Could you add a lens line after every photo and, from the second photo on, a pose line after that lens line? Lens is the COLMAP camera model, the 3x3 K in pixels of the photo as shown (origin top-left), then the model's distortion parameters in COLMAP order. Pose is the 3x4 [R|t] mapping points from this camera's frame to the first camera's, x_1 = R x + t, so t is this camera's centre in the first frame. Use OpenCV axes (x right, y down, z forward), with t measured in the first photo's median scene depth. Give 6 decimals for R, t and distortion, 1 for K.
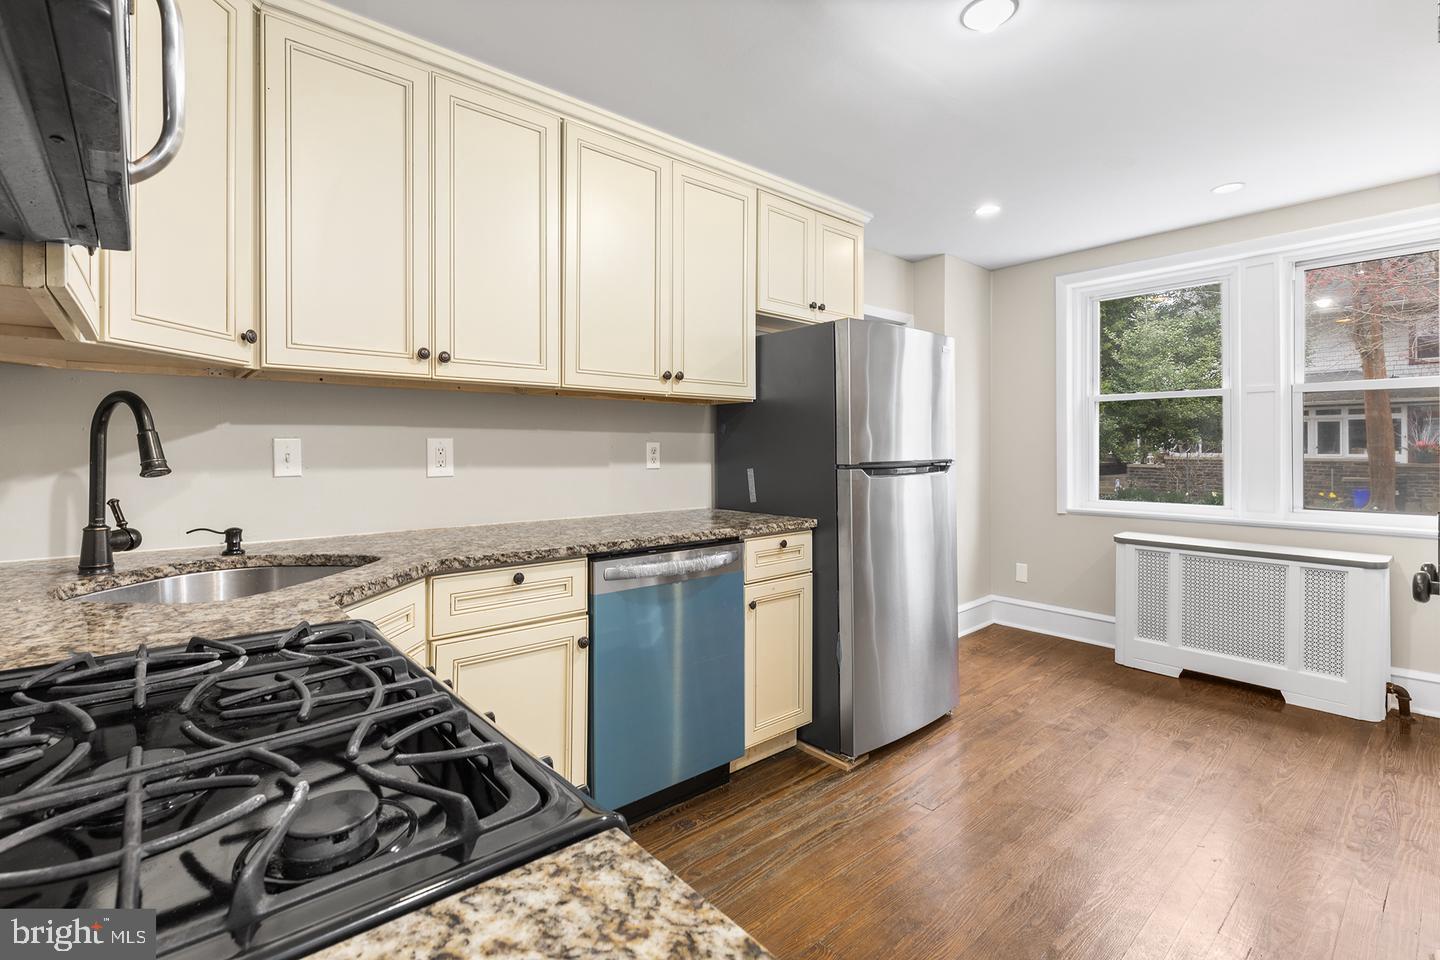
lens RADIAL K [[652.2, 0, 685.5], [0, 652.2, 450.0], [0, 0, 1]] dist [0.002011, 0.000270]
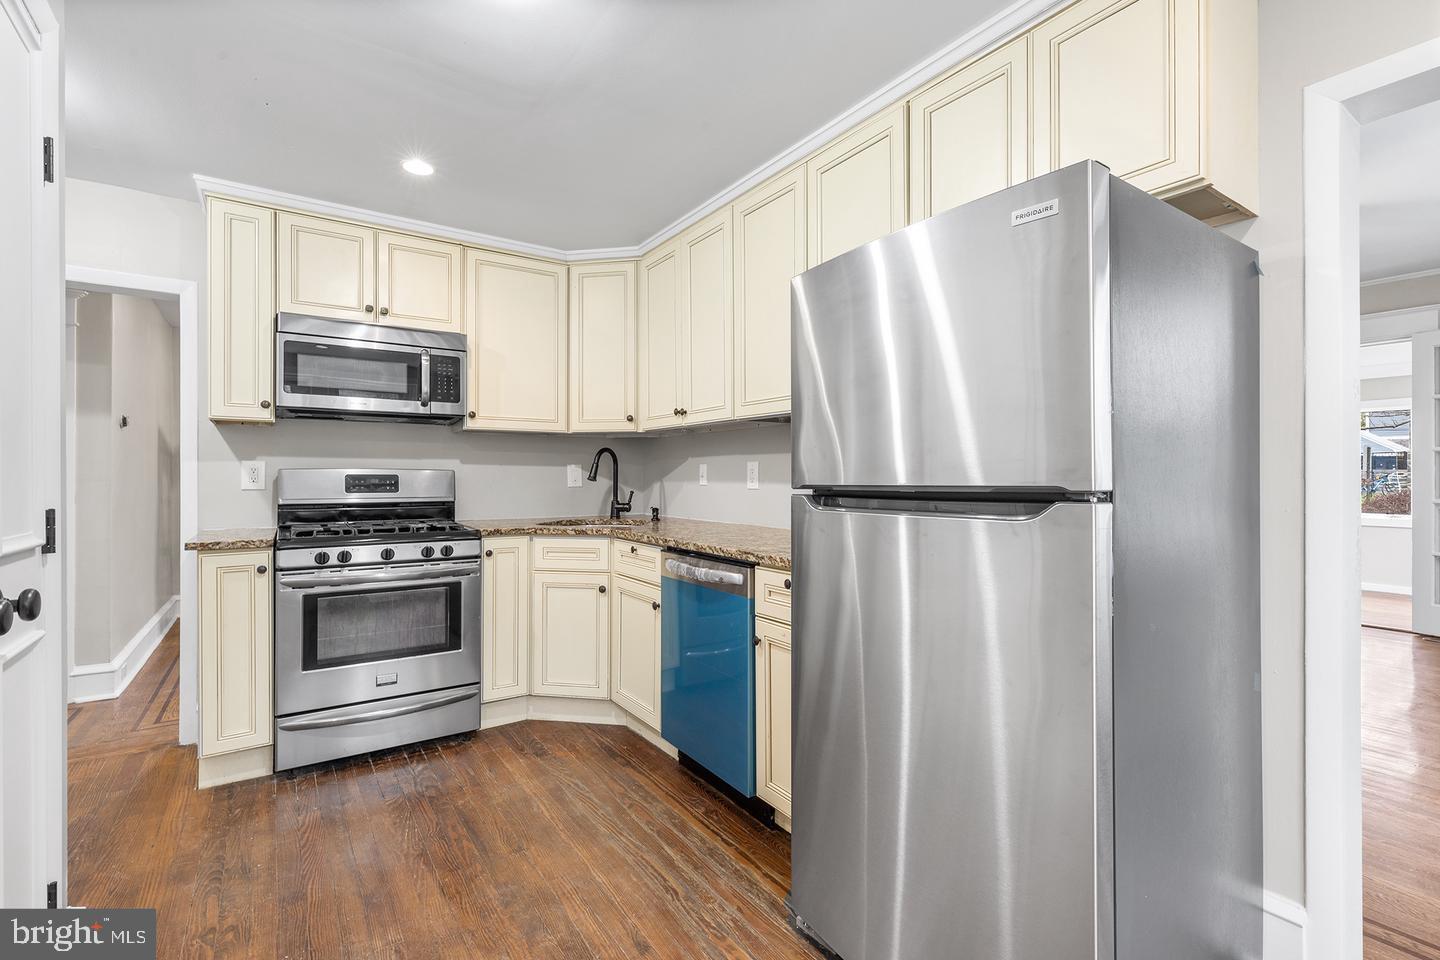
lens RADIAL K [[652.2, 0, 703.5], [0, 652.2, 472.7], [0, 0, 1]] dist [0.002011, 0.000270]
pose [[-0.115832, -0.002144, -0.993267, 1.232222], [-0.000149, 0.999998, -0.002141, 0.009583], [0.993269, -0.000100, -0.115832, 1.263868]]
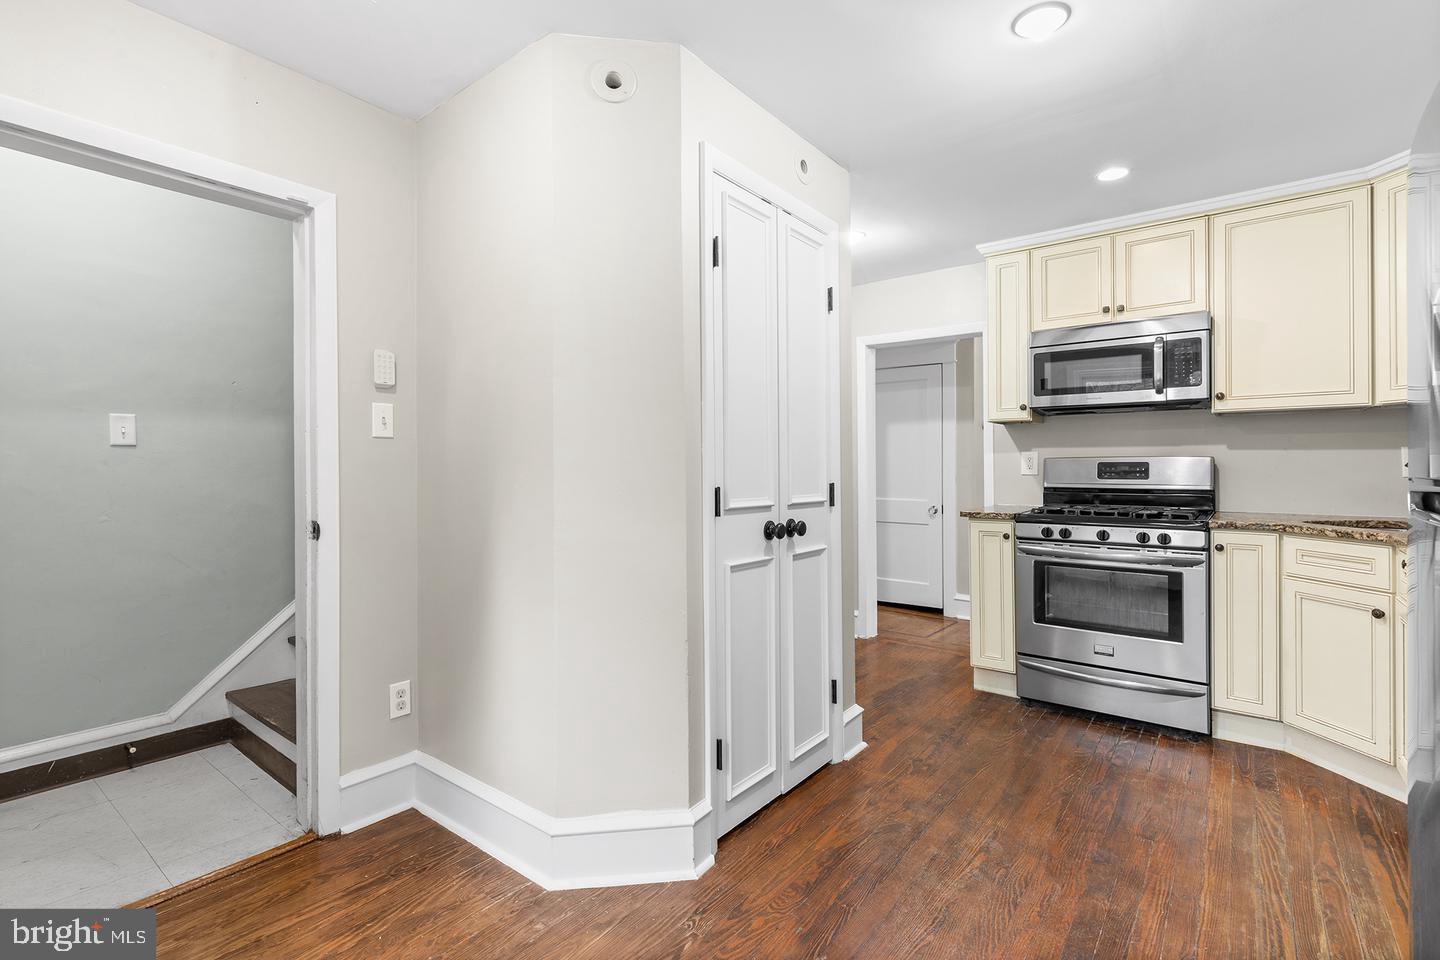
lens RADIAL K [[652.2, 0, 723.1], [0, 652.2, 467.1], [0, 0, 1]] dist [0.002011, 0.000270]
pose [[-0.980650, 0.007542, -0.195625, 1.084499], [0.007067, 0.999970, 0.003123, 0.010541], [0.195642, 0.001680, -0.980674, 1.773193]]
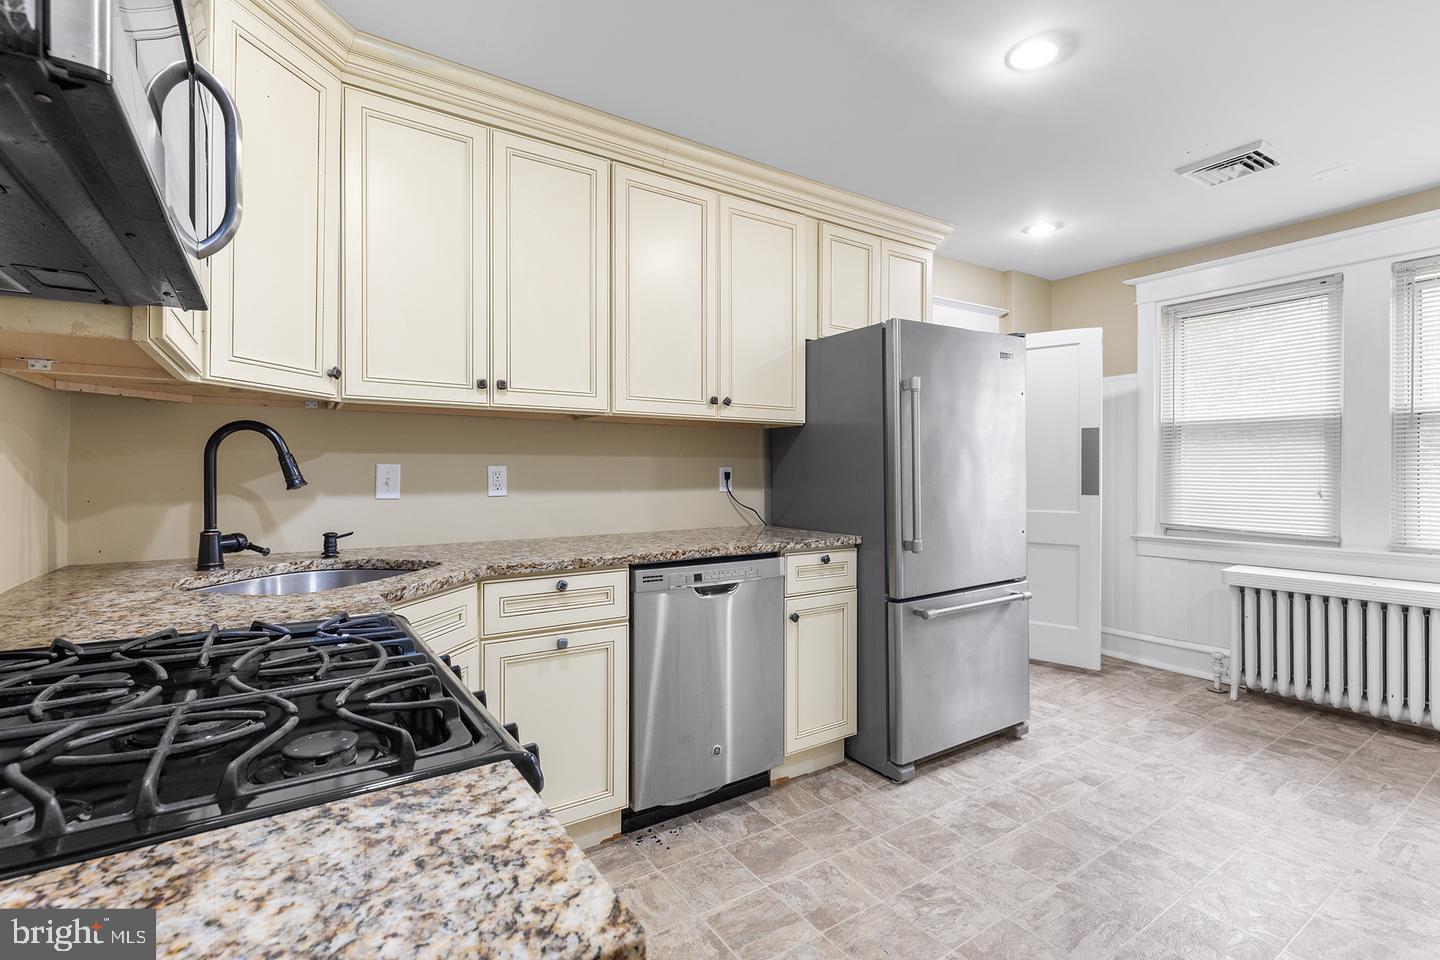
lens RADIAL K [[652.2, 0, 725.1], [0, 652.2, 474.5], [0, 0, 1]] dist [0.002011, 0.000270]
pose [[0.993567, 0.000142, -0.113249, 0.134480], [0.000034, 0.999999, 0.001546, 0.005862], [0.113249, -0.001540, 0.993565, -0.066007]]
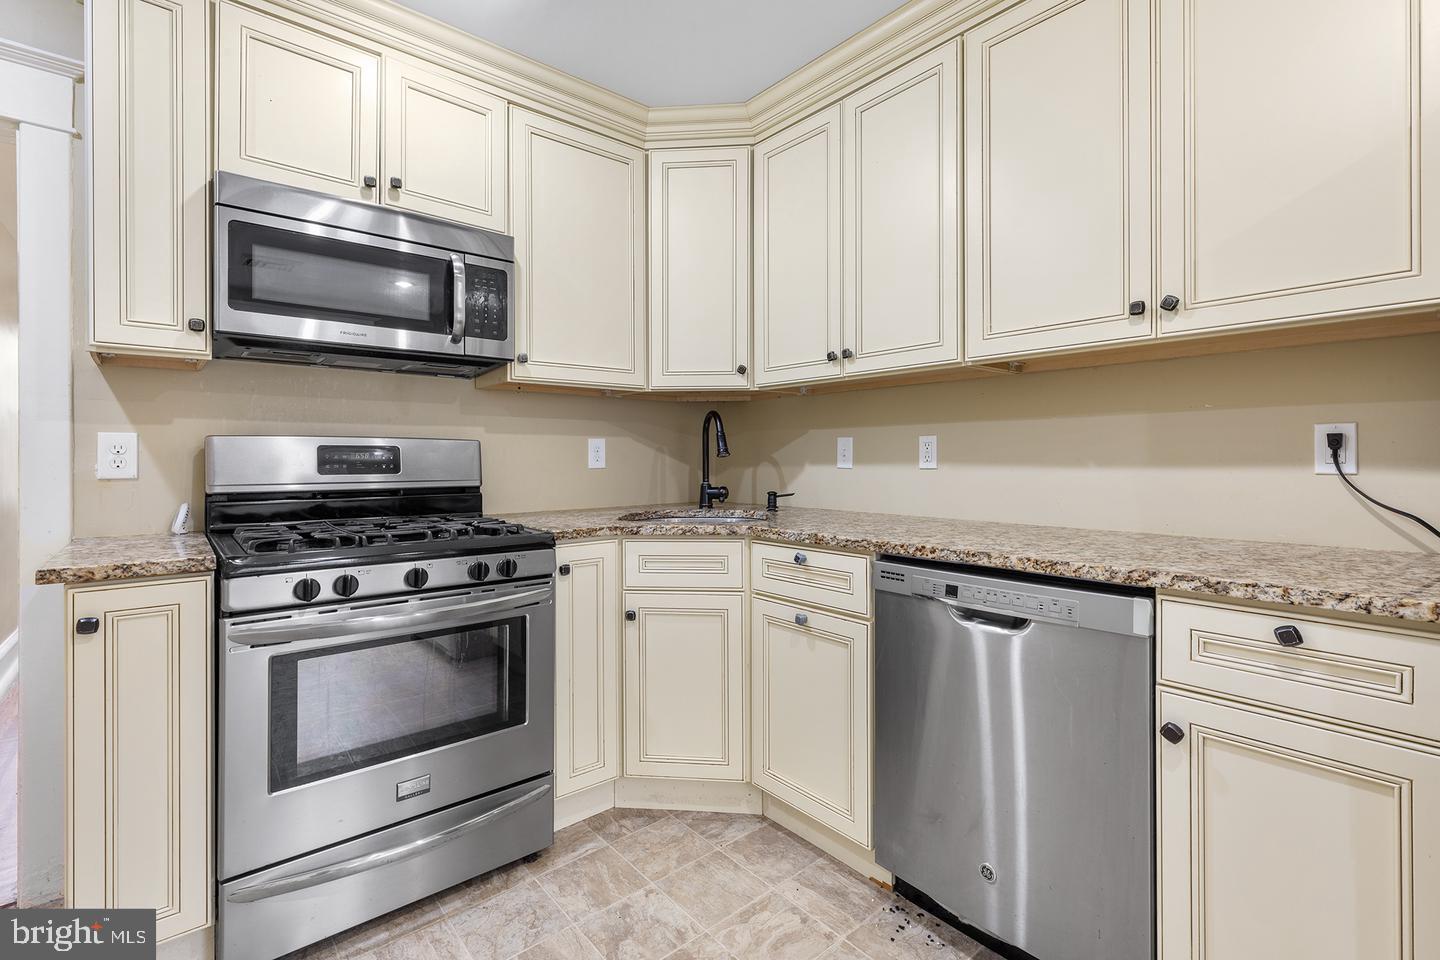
lens RADIAL K [[652.2, 0, 713.3], [0, 652.2, 451.5], [0, 0, 1]] dist [0.002011, 0.000270]
pose [[-0.000666, -0.007619, -0.999971, 0.745548], [0.004587, 0.999960, -0.007622, 0.027711], [0.999989, -0.004592, -0.000631, 0.796438]]
